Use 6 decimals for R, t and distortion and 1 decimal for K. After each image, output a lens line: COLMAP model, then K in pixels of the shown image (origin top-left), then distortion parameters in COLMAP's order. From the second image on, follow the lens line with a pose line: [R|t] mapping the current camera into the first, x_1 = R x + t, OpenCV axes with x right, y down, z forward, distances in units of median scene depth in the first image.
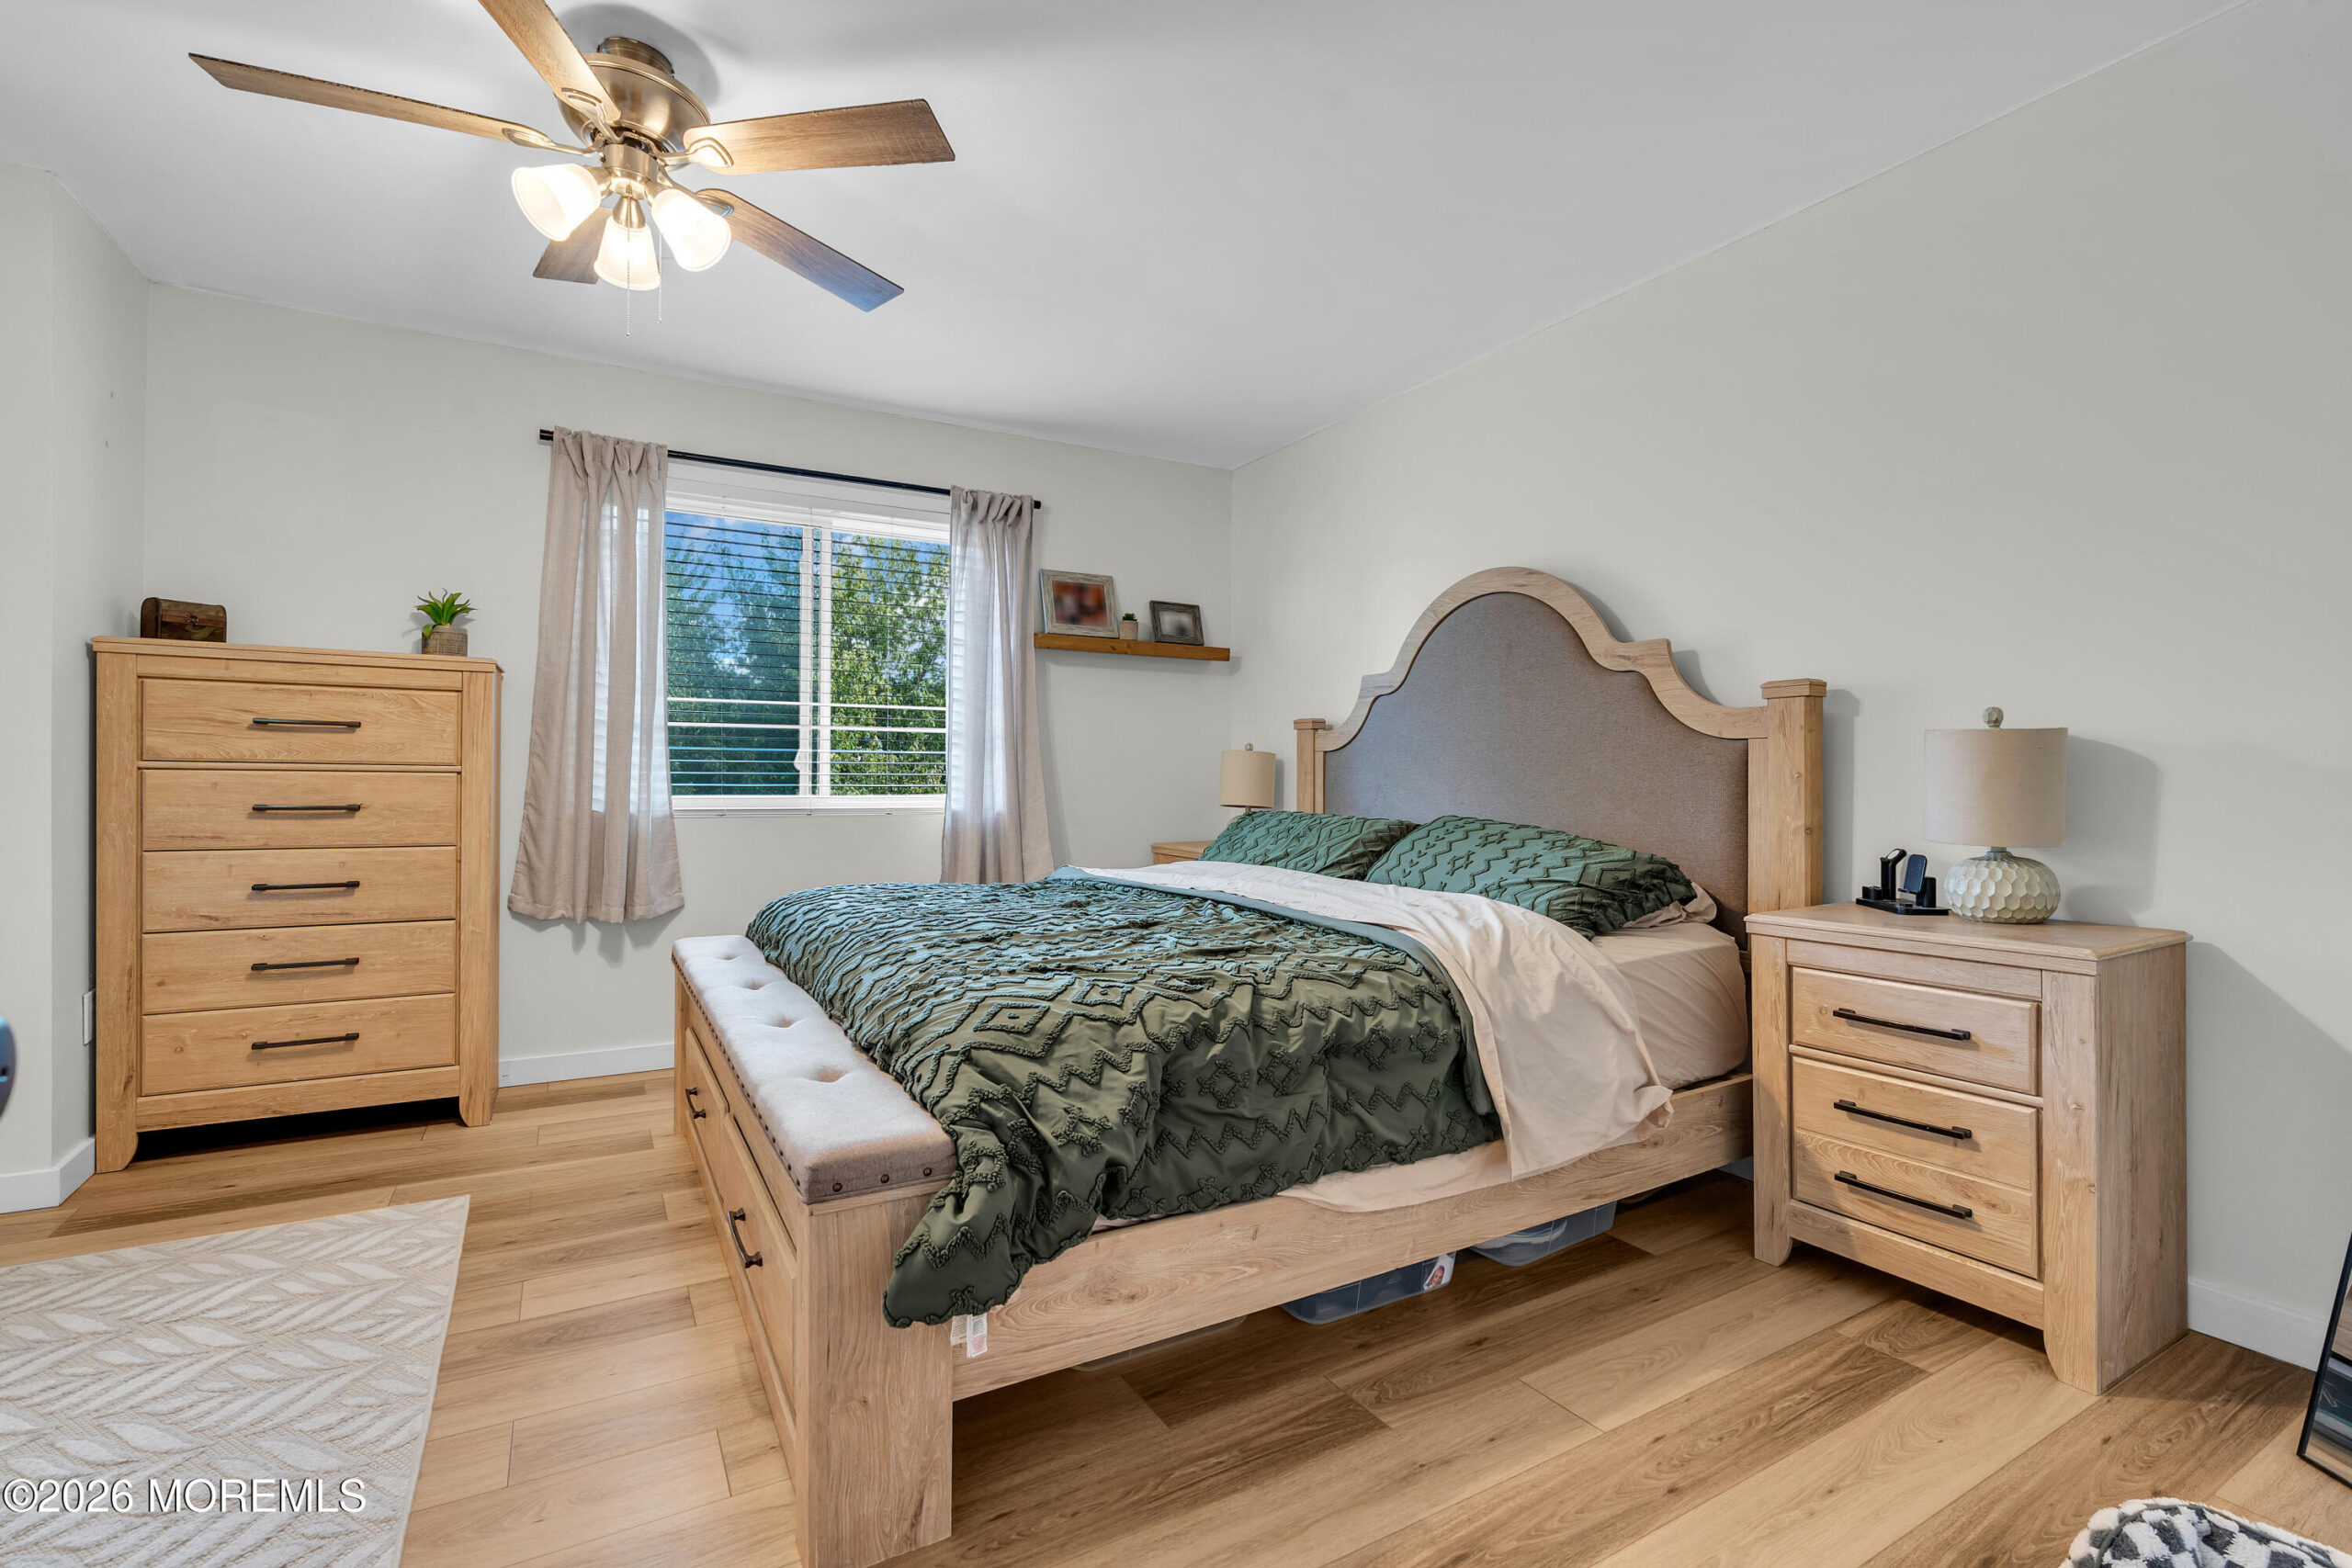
lens RADIAL K [[1060.3, 0, 1182.0], [0, 1060.3, 774.7], [0, 0, 1]] dist [-0.011513, 0.000604]
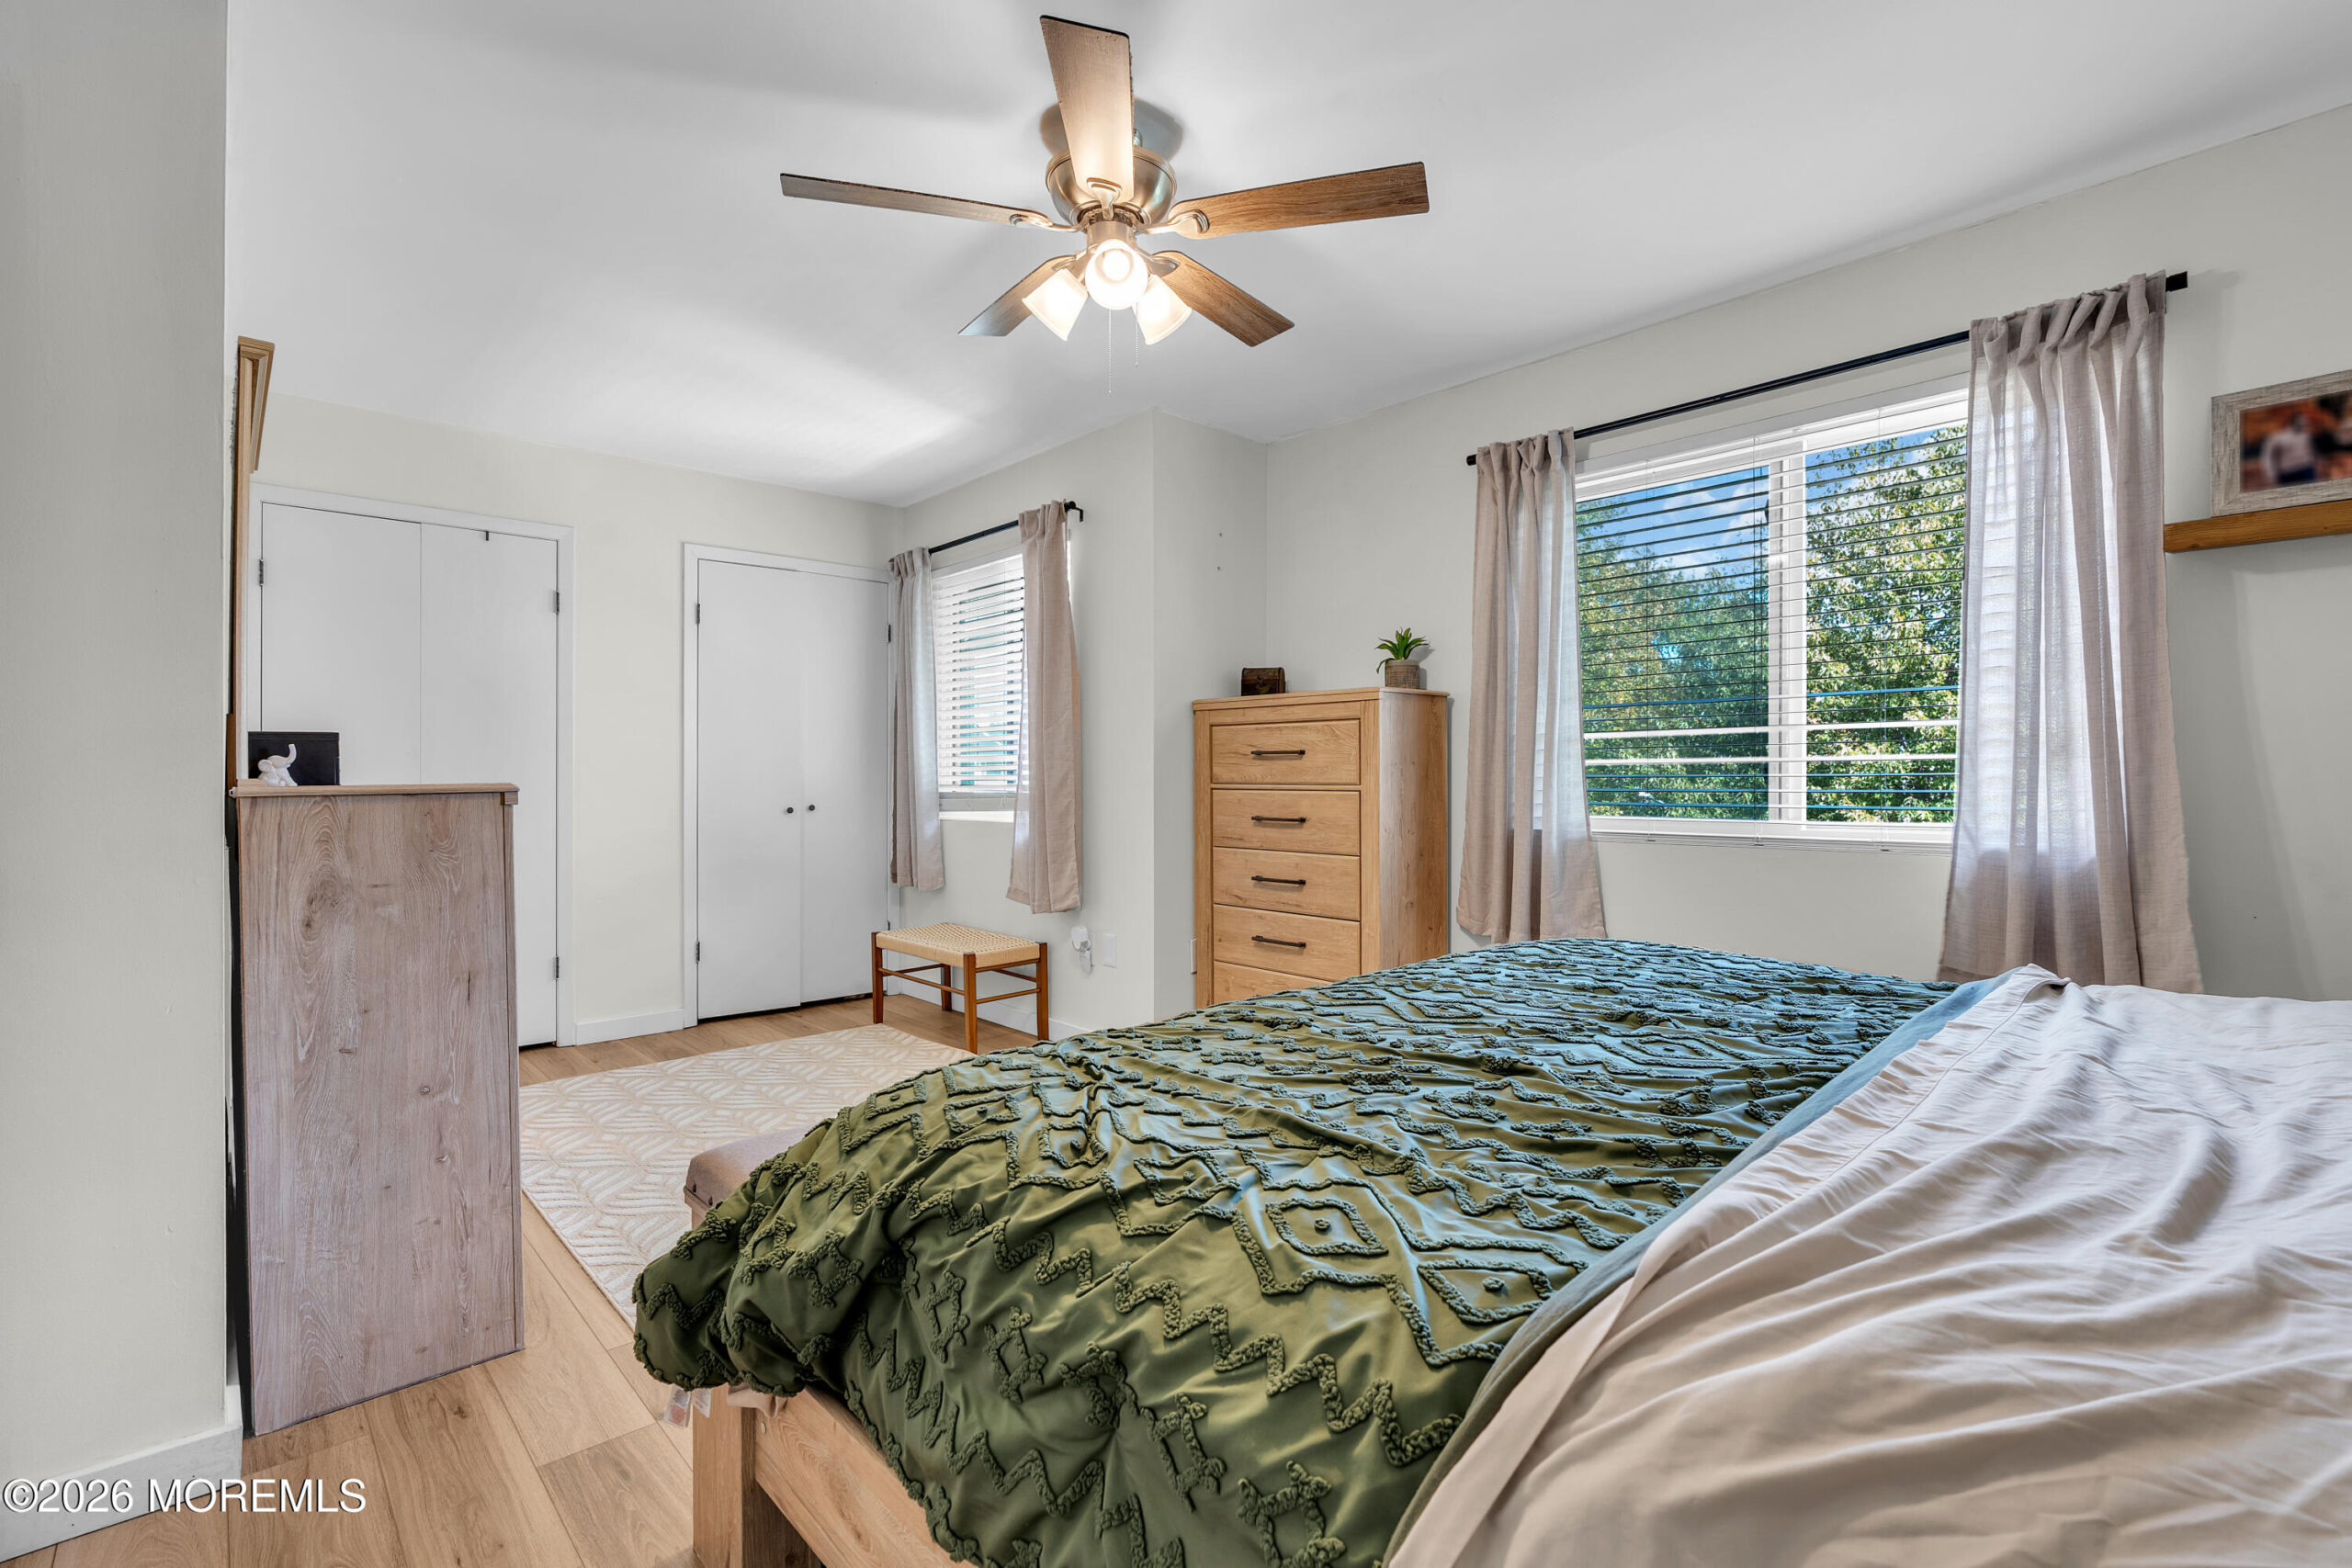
lens RADIAL K [[1060.3, 0, 1182.0], [0, 1060.3, 774.7], [0, 0, 1]] dist [-0.011513, 0.000604]
pose [[0.221433, -0.014951, -0.975061, 0.322871], [0.003622, 0.999888, -0.014510, -0.003236], [0.975169, -0.000319, 0.221463, 0.491198]]
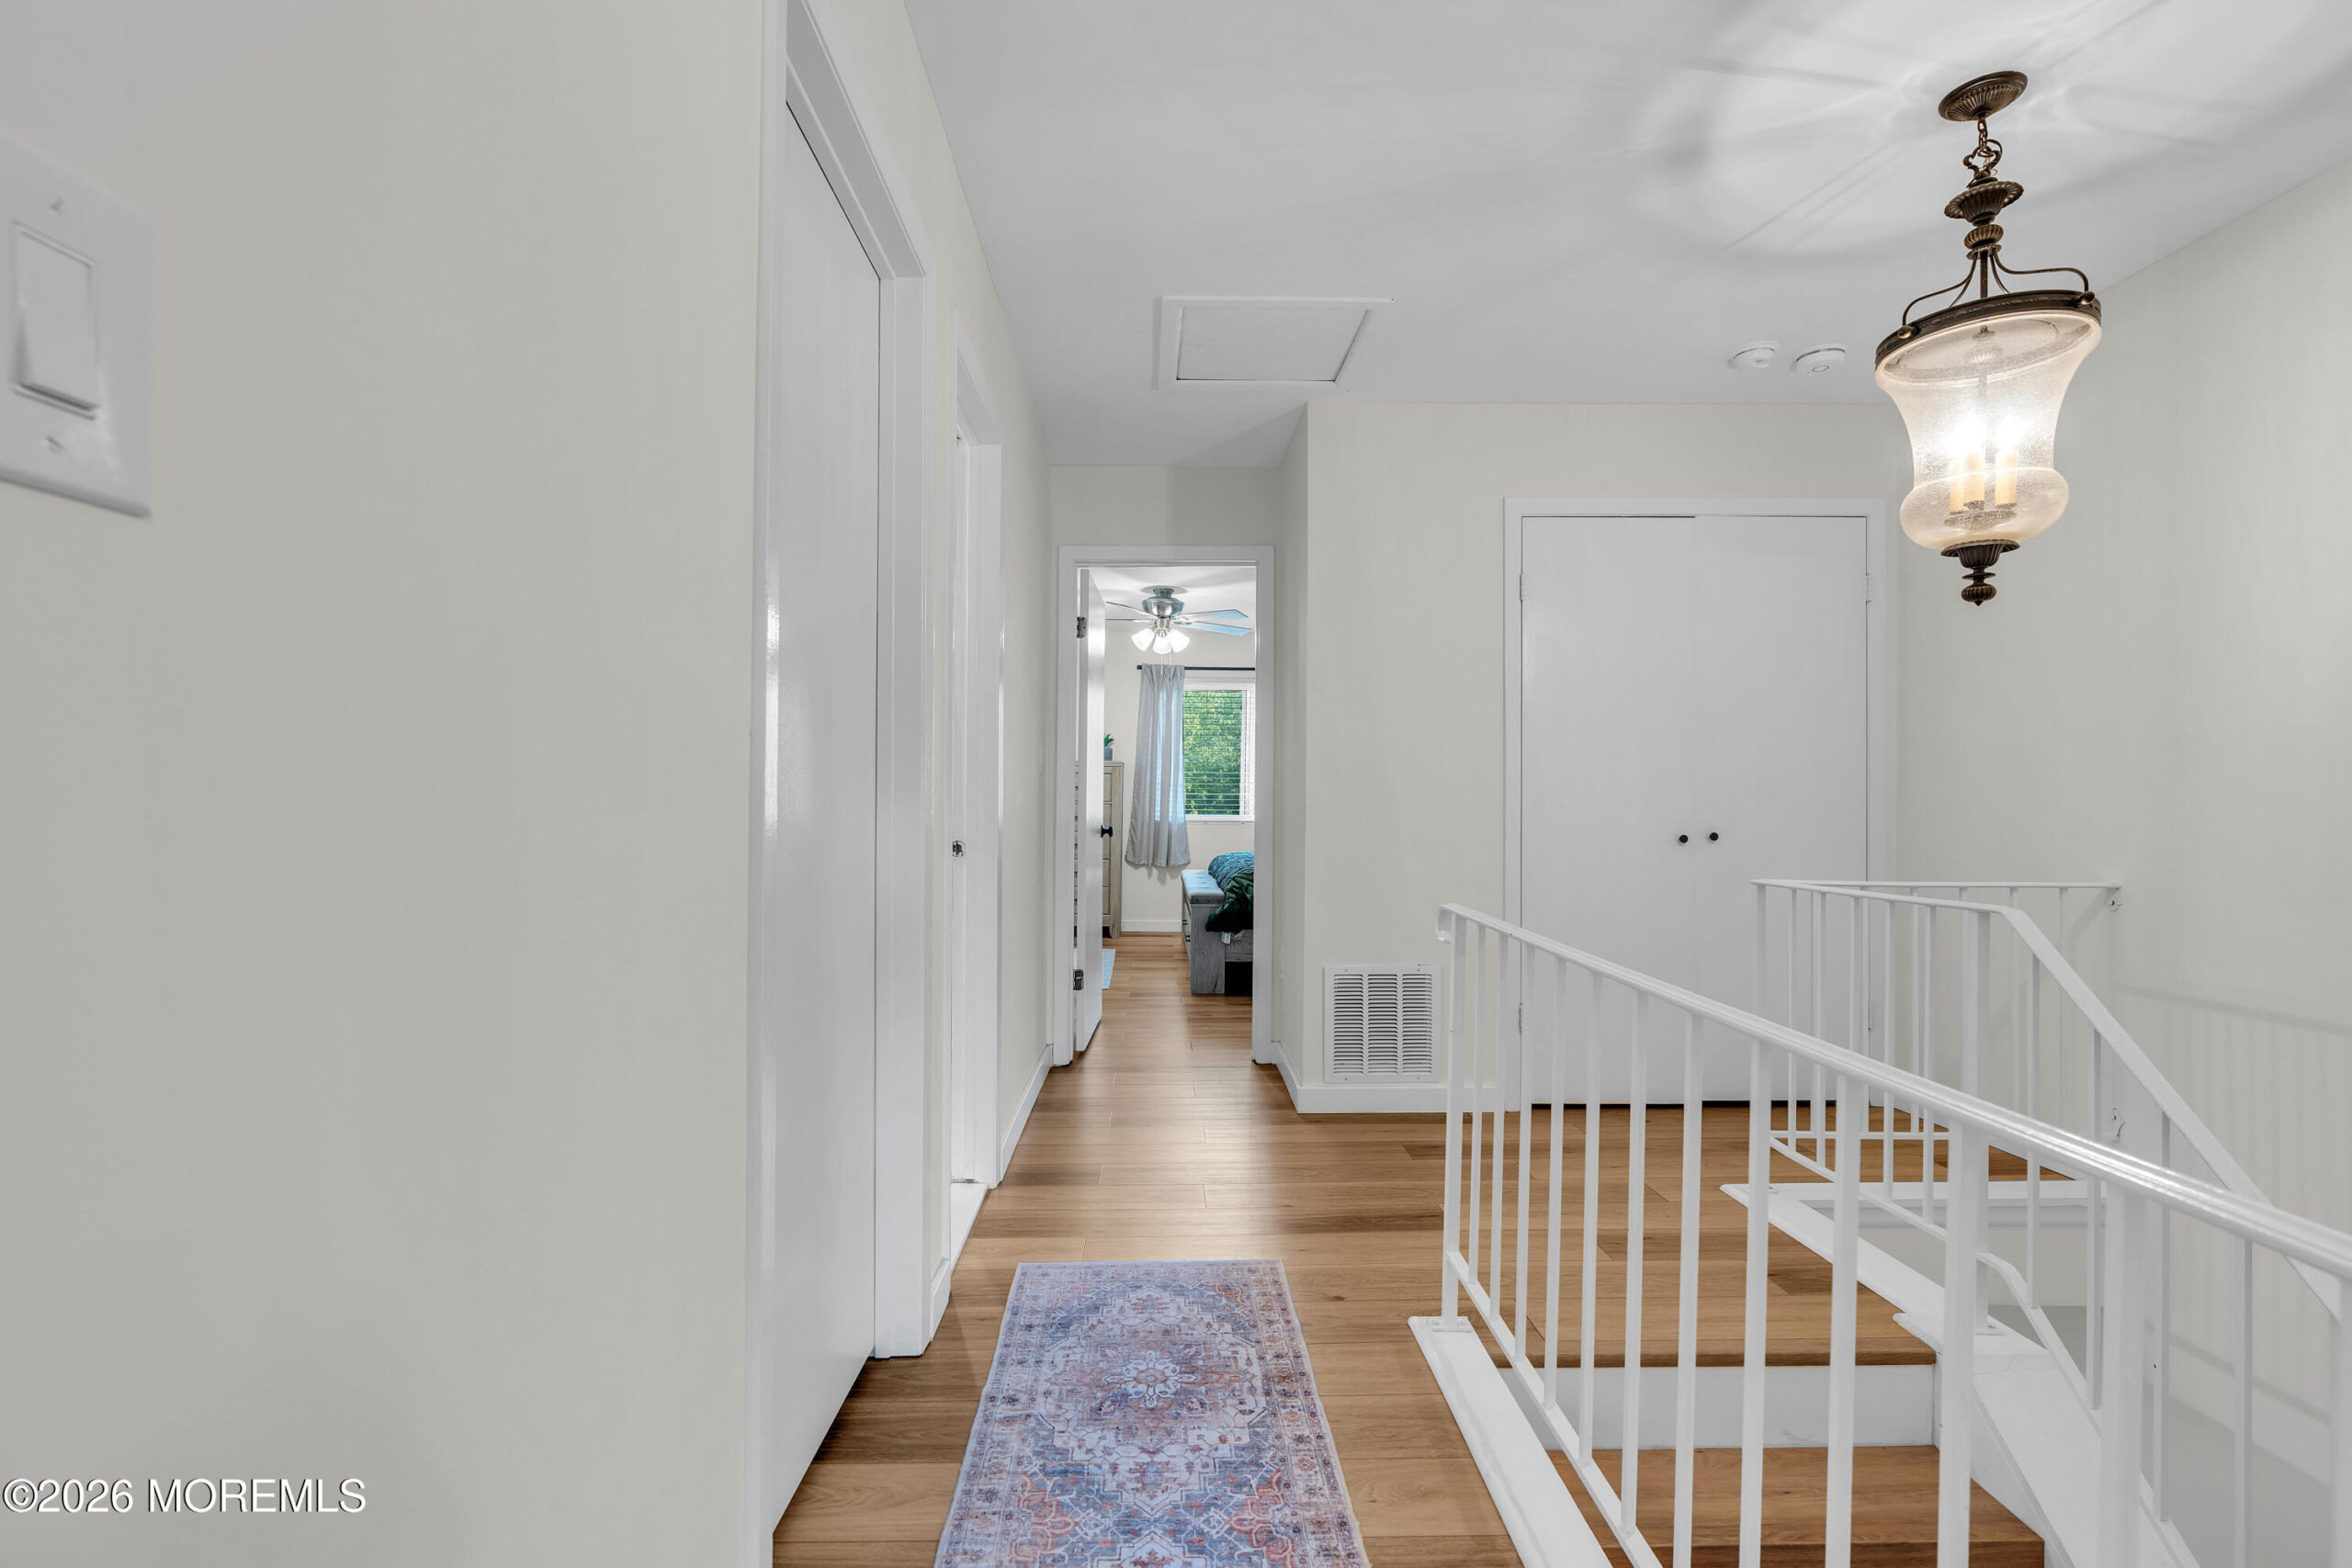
lens RADIAL K [[1060.3, 0, 1182.0], [0, 1060.3, 774.7], [0, 0, 1]] dist [-0.011513, 0.000604]
pose [[0.879379, -0.010558, -0.476004, 0.658342], [-0.003109, 0.999605, -0.027916, -0.003132], [0.476111, 0.026029, 0.879000, -1.117012]]
